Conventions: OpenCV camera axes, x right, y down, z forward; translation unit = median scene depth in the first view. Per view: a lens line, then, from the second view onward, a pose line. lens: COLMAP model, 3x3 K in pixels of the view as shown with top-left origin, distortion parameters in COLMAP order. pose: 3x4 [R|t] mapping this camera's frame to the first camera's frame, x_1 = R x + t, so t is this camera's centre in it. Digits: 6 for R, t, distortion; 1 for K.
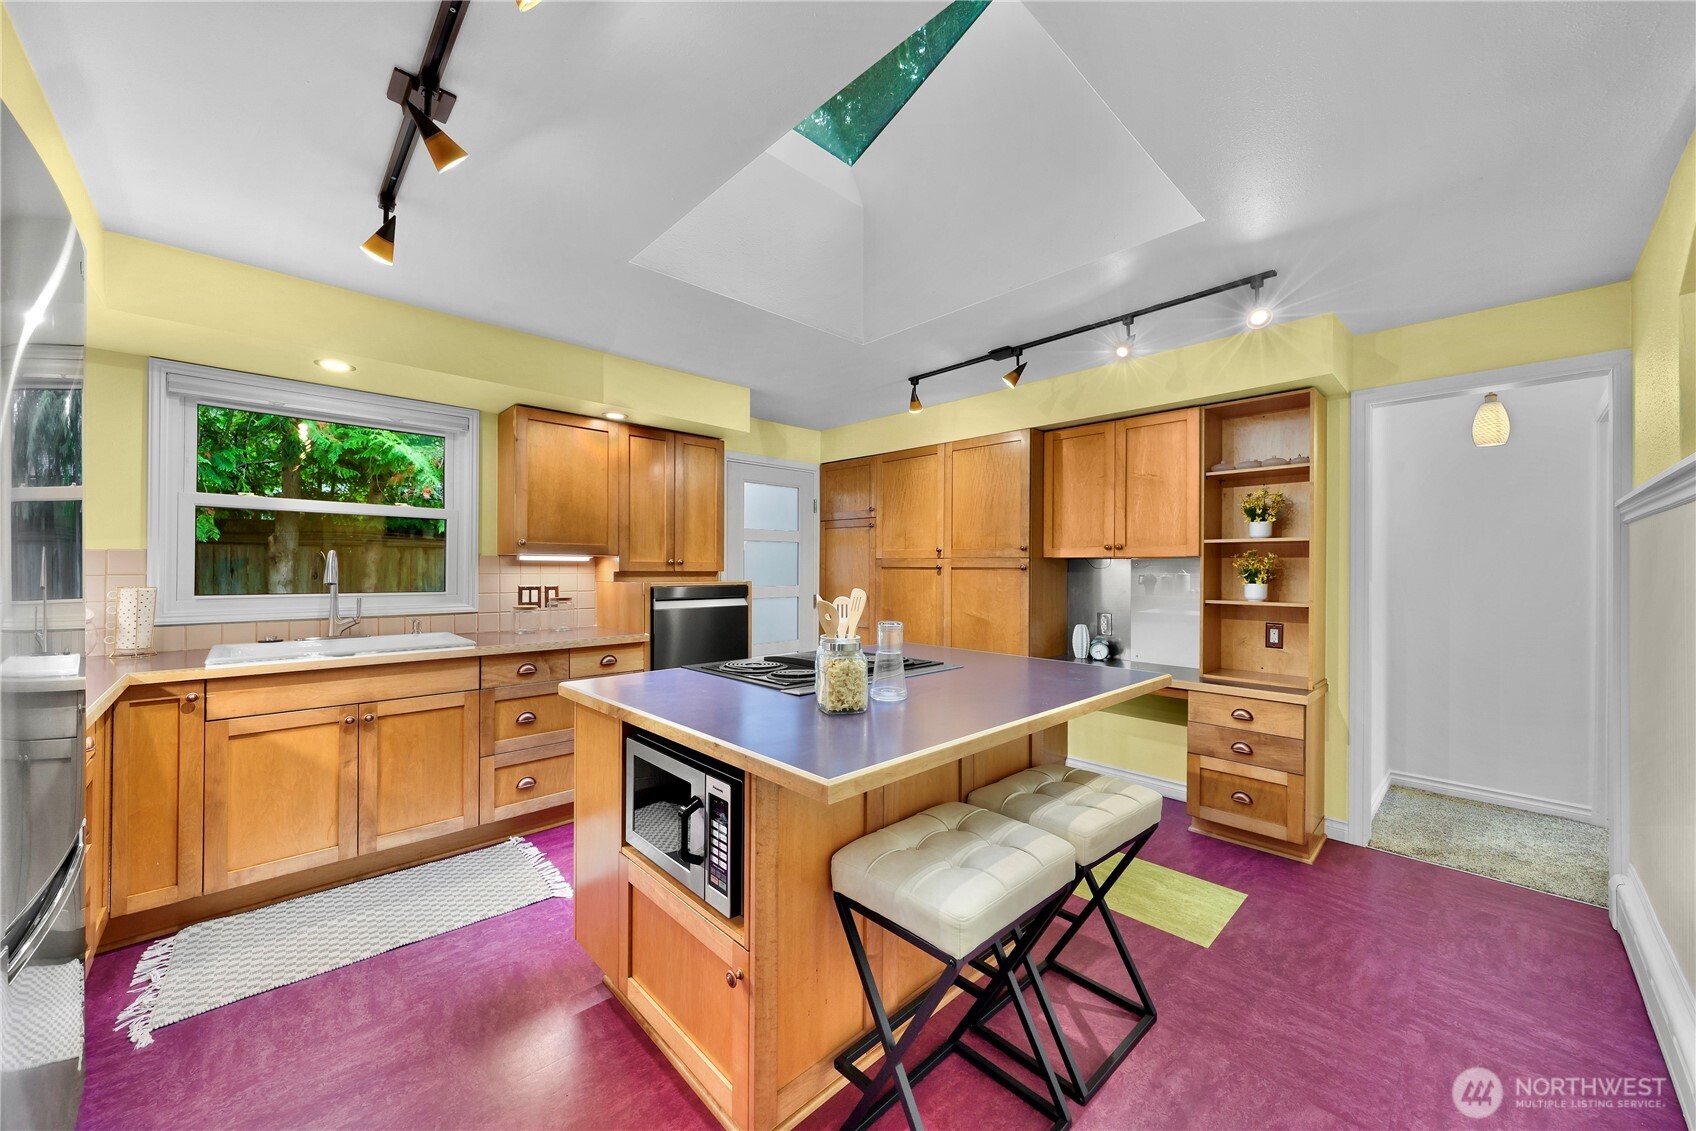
lens RADIAL K [[628.8, 0, 853.5], [0, 628.8, 568.5], [0, 0, 1]] dist [-0.000238, 0.000331]
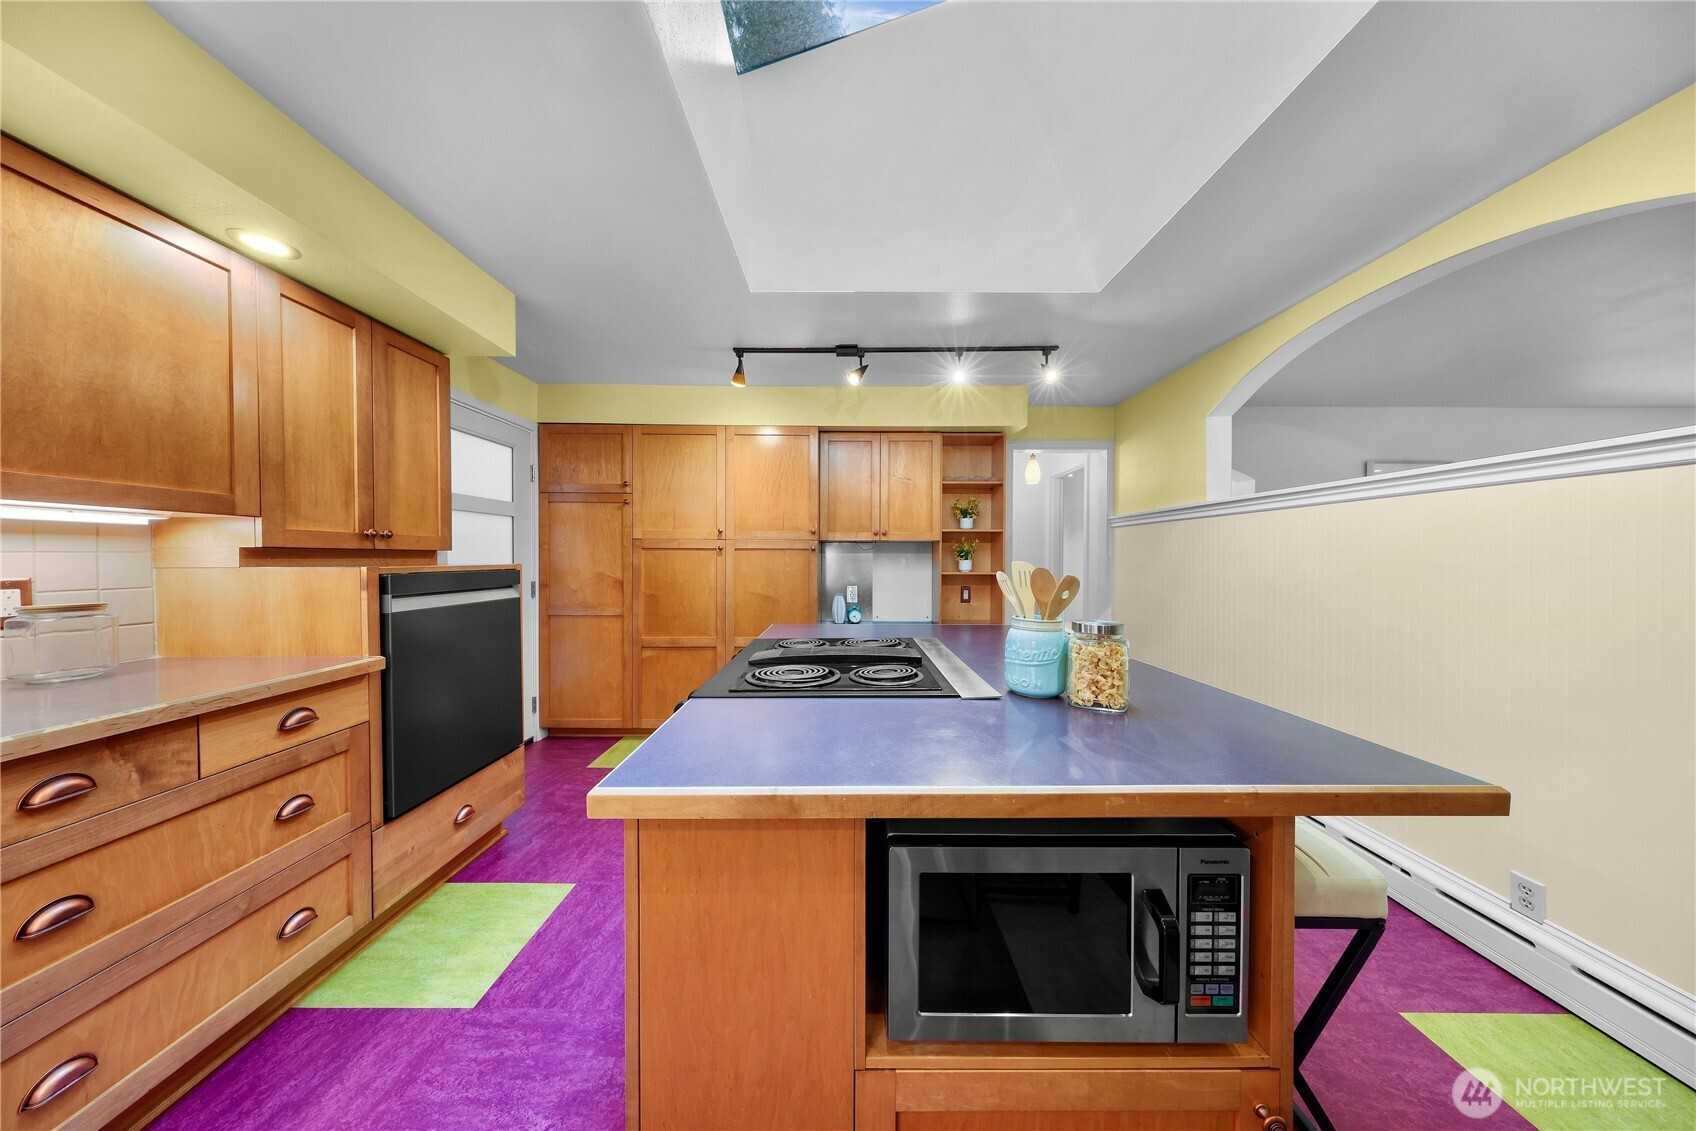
lens RADIAL K [[486.8, 0, 852.0], [0, 486.8, 561.7], [0, 0, 1]] dist [0.000599, -0.000066]
pose [[0.689695, -0.009598, 0.724036, -0.353663], [0.001694, 0.999931, 0.011641, 0.013766], [-0.724098, -0.006803, 0.689664, 0.389709]]
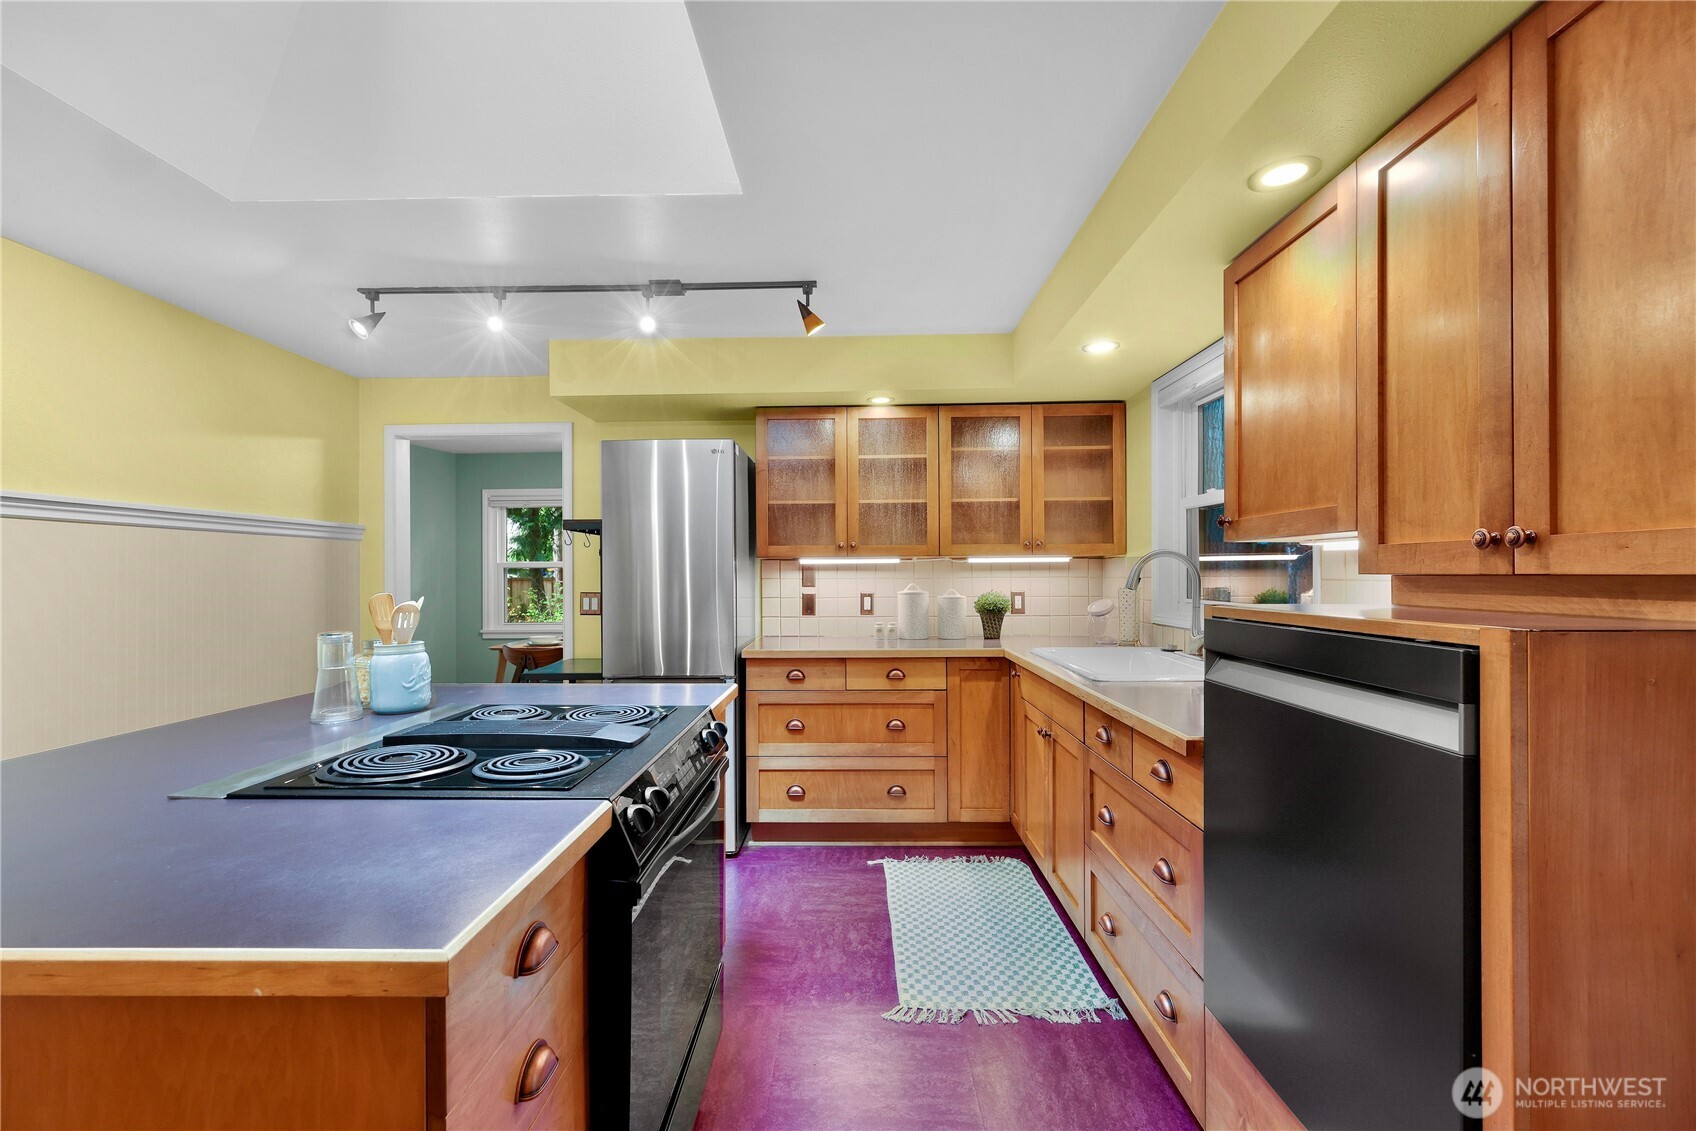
lens RADIAL K [[711.1, 0, 835.2], [0, 711.1, 568.8], [0, 0, 1]] dist [0.006940, -0.000215]
pose [[-0.716718, -0.006771, -0.697330, 0.131400], [0.000458, 0.999948, -0.010180, 0.005663], [0.697363, -0.007616, -0.716678, 1.168182]]
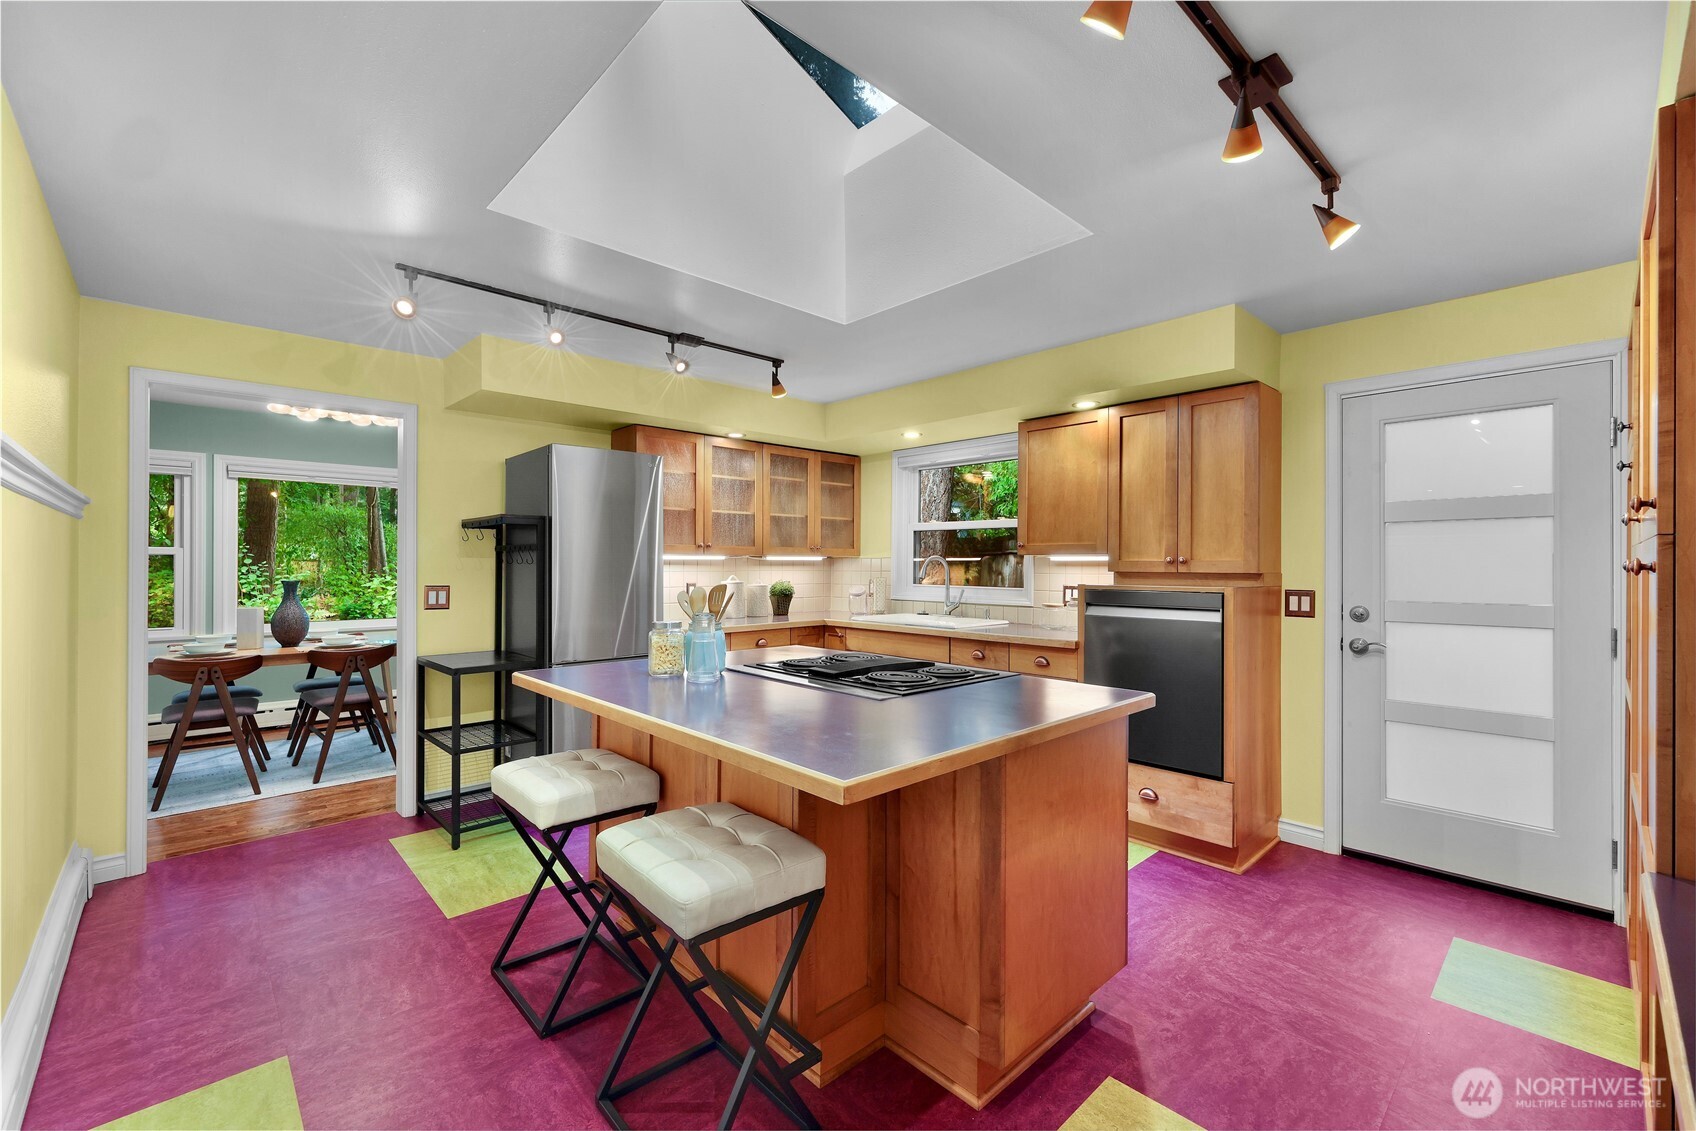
lens RADIAL K [[711.1, 0, 823.0], [0, 711.1, 563.7], [0, 0, 1]] dist [0.006940, -0.000215]
pose [[-0.042291, -0.007147, -0.999080, 0.719151], [-0.005104, 0.999963, -0.006937, 0.002300], [0.999092, 0.004806, -0.042326, 0.683068]]
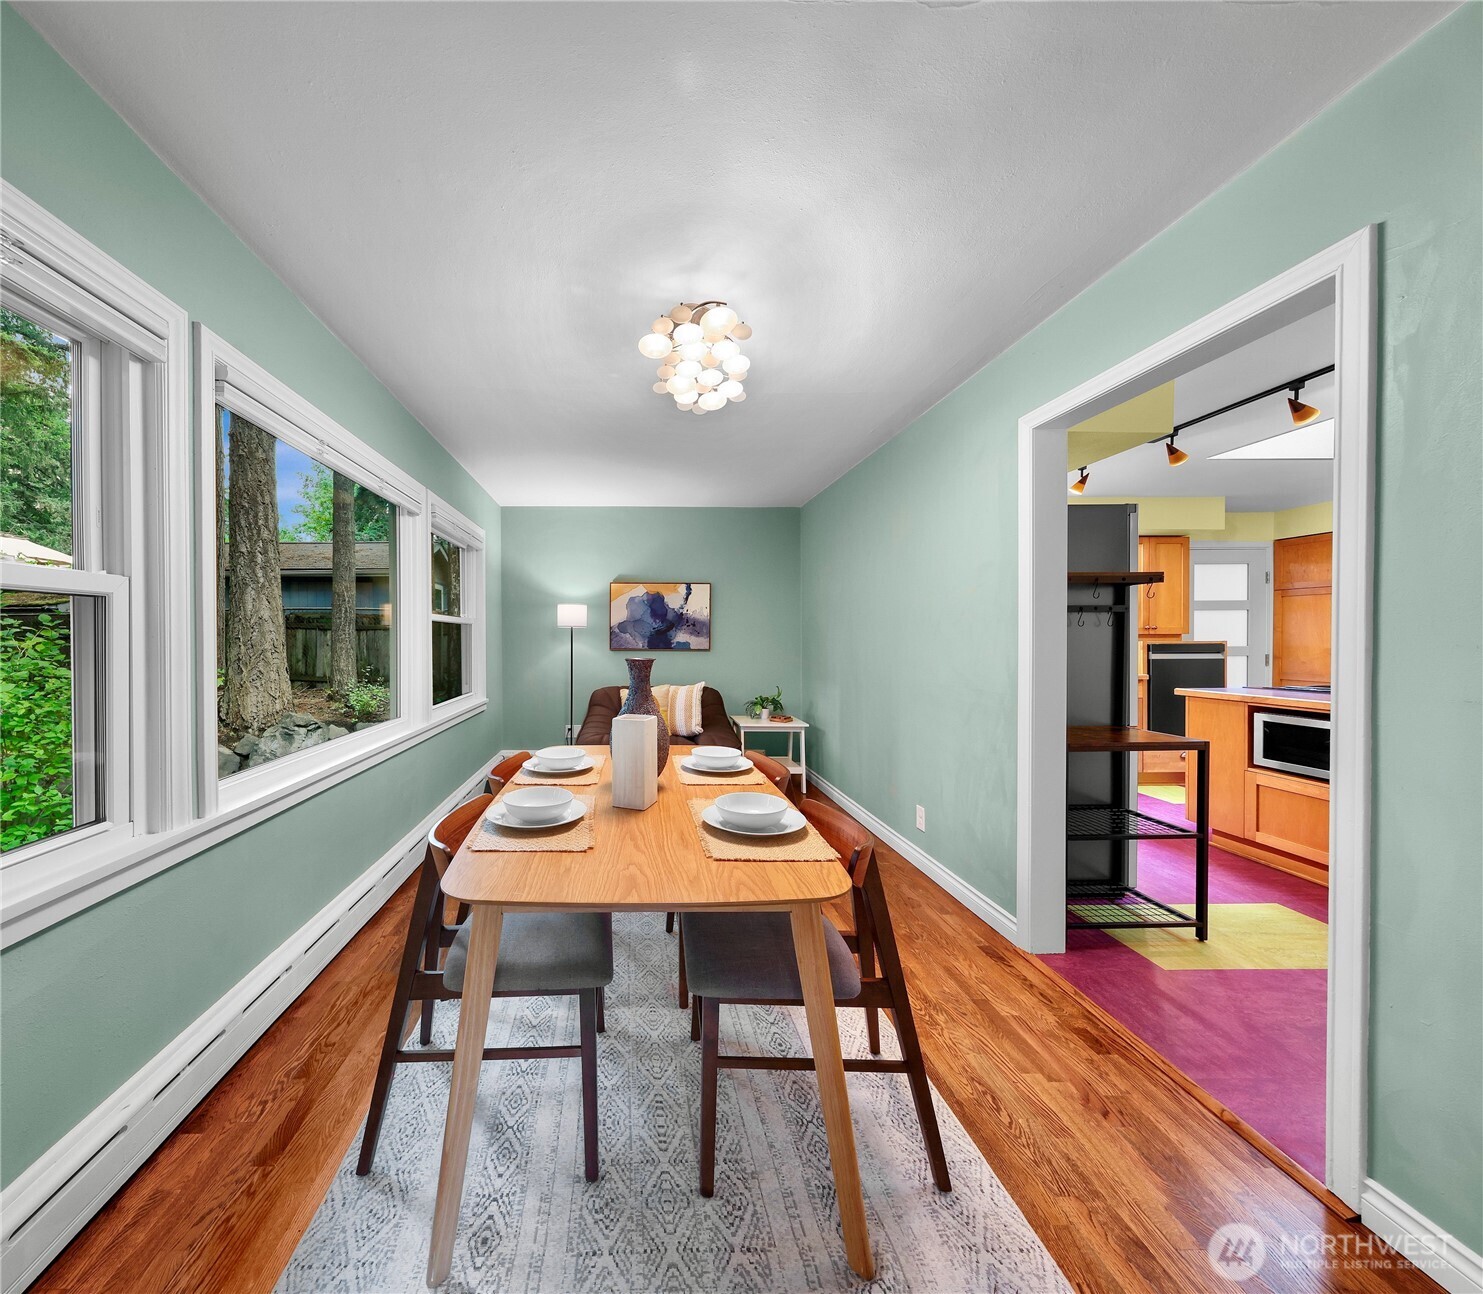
lens RADIAL K [[586.2, 0, 610.8], [0, 586.2, 645.4], [0, 0, 1]] dist [-0.000355, 0.000059]
pose [[0.724668, 0.001224, -0.689097, -0.292276], [0.006184, 0.999947, 0.008279, 0.013580], [0.689071, -0.010261, 0.724621, -0.925729]]
